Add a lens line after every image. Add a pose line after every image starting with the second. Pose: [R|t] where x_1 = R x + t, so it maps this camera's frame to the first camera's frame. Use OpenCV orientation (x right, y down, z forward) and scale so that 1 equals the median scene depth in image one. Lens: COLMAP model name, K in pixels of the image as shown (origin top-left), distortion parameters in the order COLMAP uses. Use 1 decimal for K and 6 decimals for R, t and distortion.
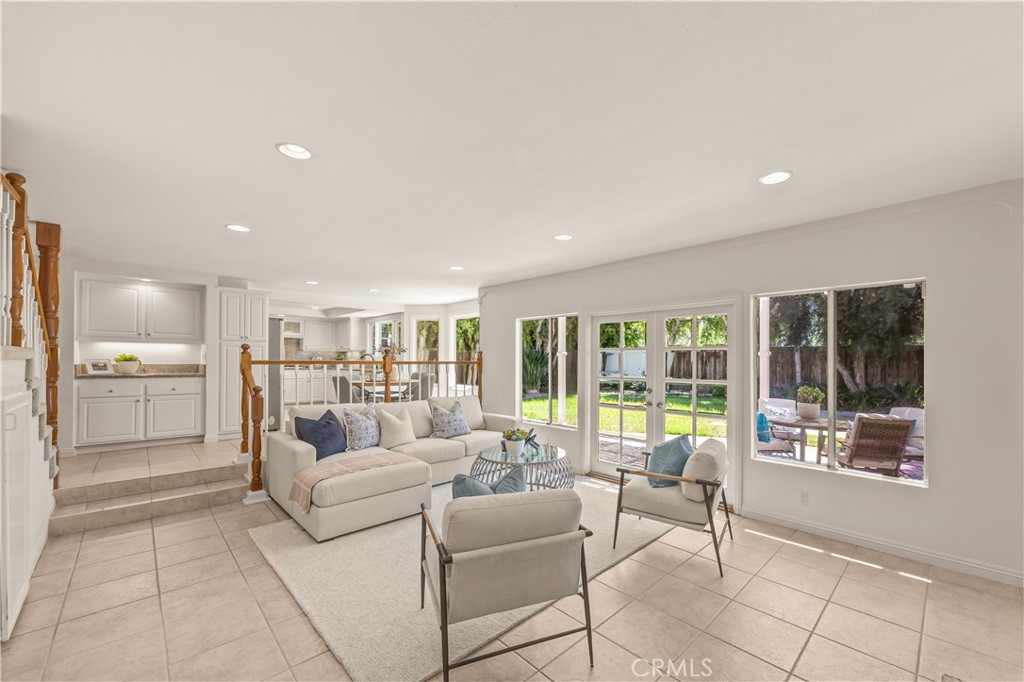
lens RADIAL K [[406.3, 0, 530.3], [0, 406.3, 360.5], [0, 0, 1]] dist [0.003361, -0.000448]
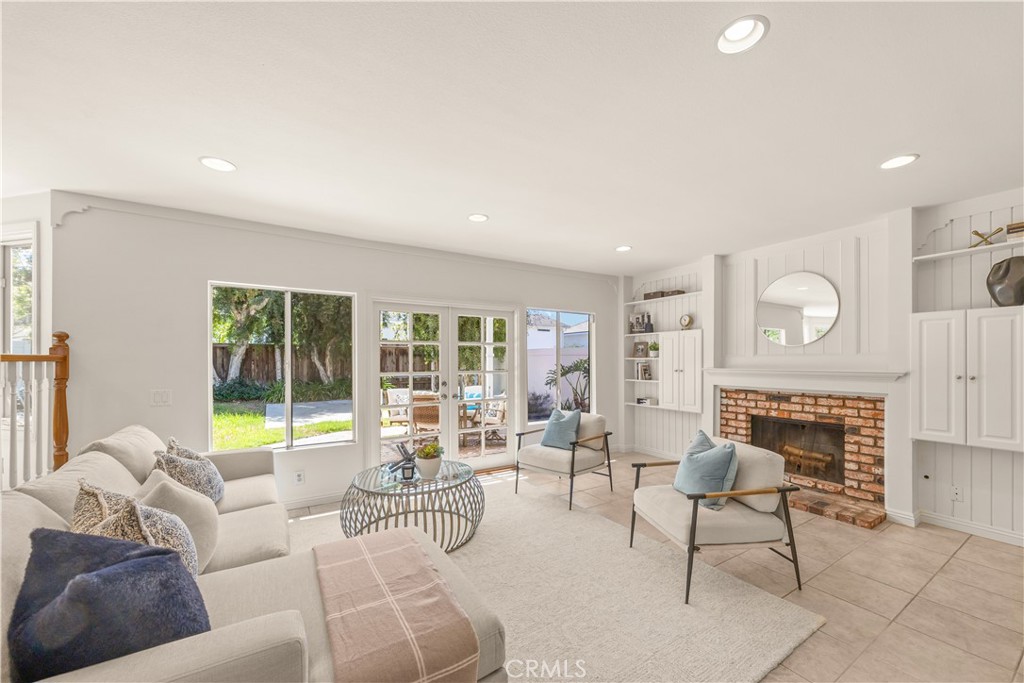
lens RADIAL K [[406.3, 0, 509.0], [0, 406.3, 359.8], [0, 0, 1]] dist [0.003361, -0.000448]
pose [[0.225800, 0.001611, 0.974172, -0.382829], [-0.002590, 0.999996, -0.001054, 0.009409], [-0.974170, -0.002285, 0.225804, 0.340080]]
